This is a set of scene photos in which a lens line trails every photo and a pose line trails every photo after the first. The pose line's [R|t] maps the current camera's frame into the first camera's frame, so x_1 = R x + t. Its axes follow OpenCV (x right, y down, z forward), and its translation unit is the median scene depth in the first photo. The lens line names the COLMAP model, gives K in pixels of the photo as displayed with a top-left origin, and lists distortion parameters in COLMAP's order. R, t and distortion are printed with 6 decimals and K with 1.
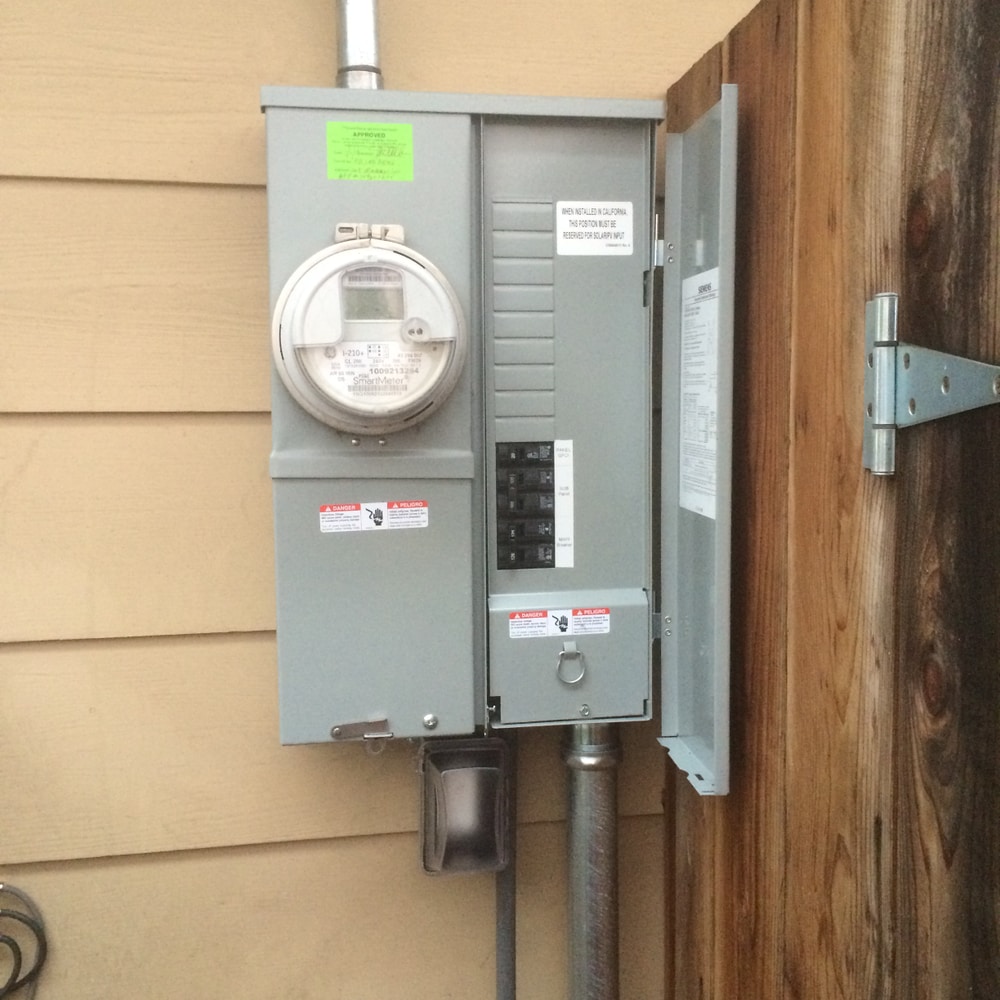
lens RADIAL K [[1141.5, 0, 496.0], [0, 1141.5, 496.1], [0, 0, 1]] dist [0.065497, -0.031281]
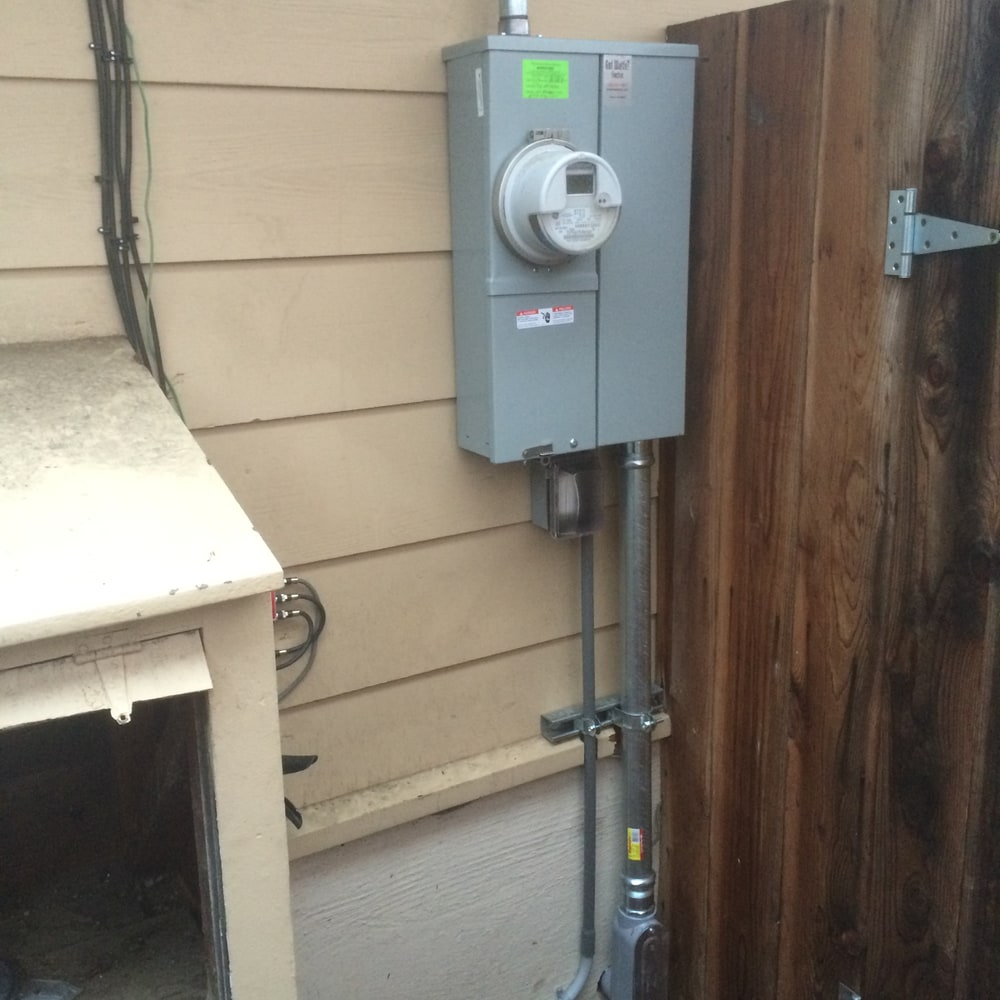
lens RADIAL K [[1141.5, 0, 496.0], [0, 1141.5, 496.1], [0, 0, 1]] dist [0.065497, -0.031281]
pose [[0.935295, -0.104308, 0.338147, -0.892978], [0.046172, 0.983373, 0.175630, -0.024420], [-0.350844, -0.148653, 0.924560, -0.593771]]
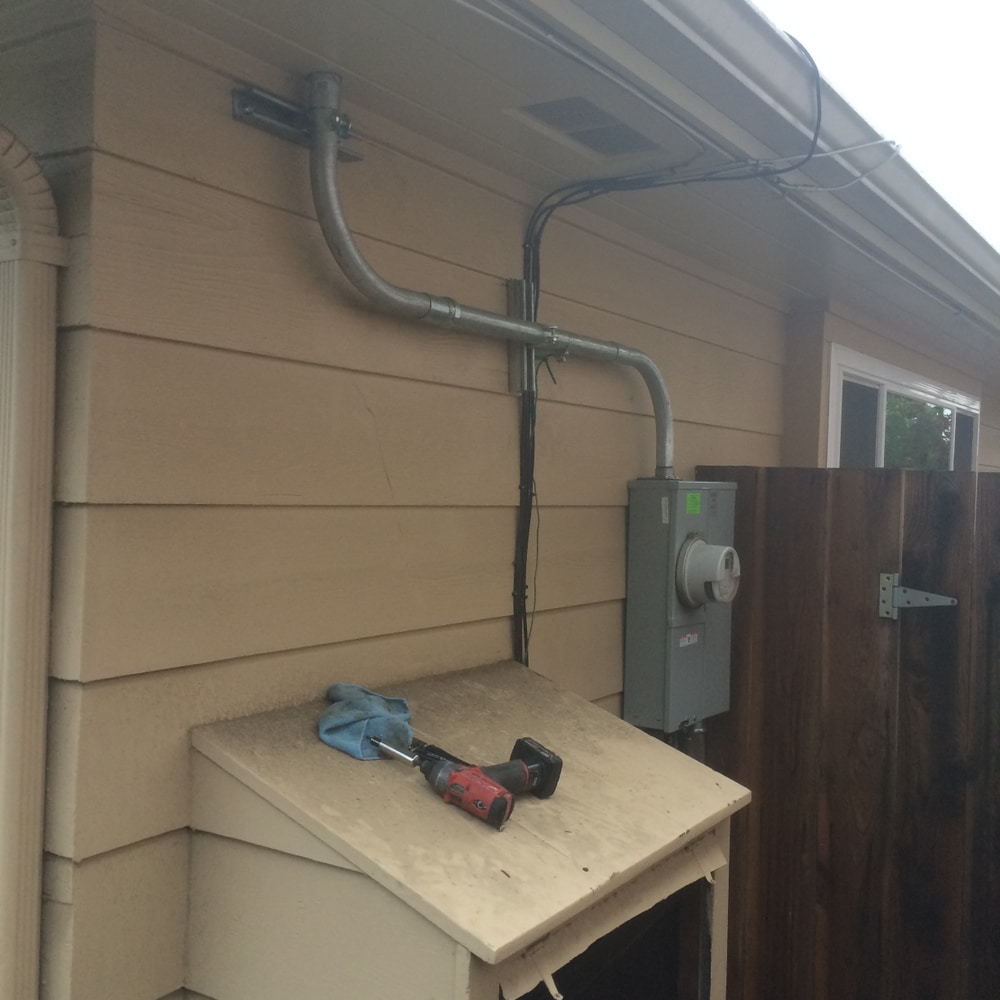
lens RADIAL K [[1141.5, 0, 496.0], [0, 1141.5, 496.1], [0, 0, 1]] dist [0.065497, -0.031281]
pose [[0.686638, 0.014201, 0.726861, -2.793730], [0.035672, 0.997947, -0.053196, -0.224039], [-0.726124, 0.062455, 0.684721, -0.590533]]
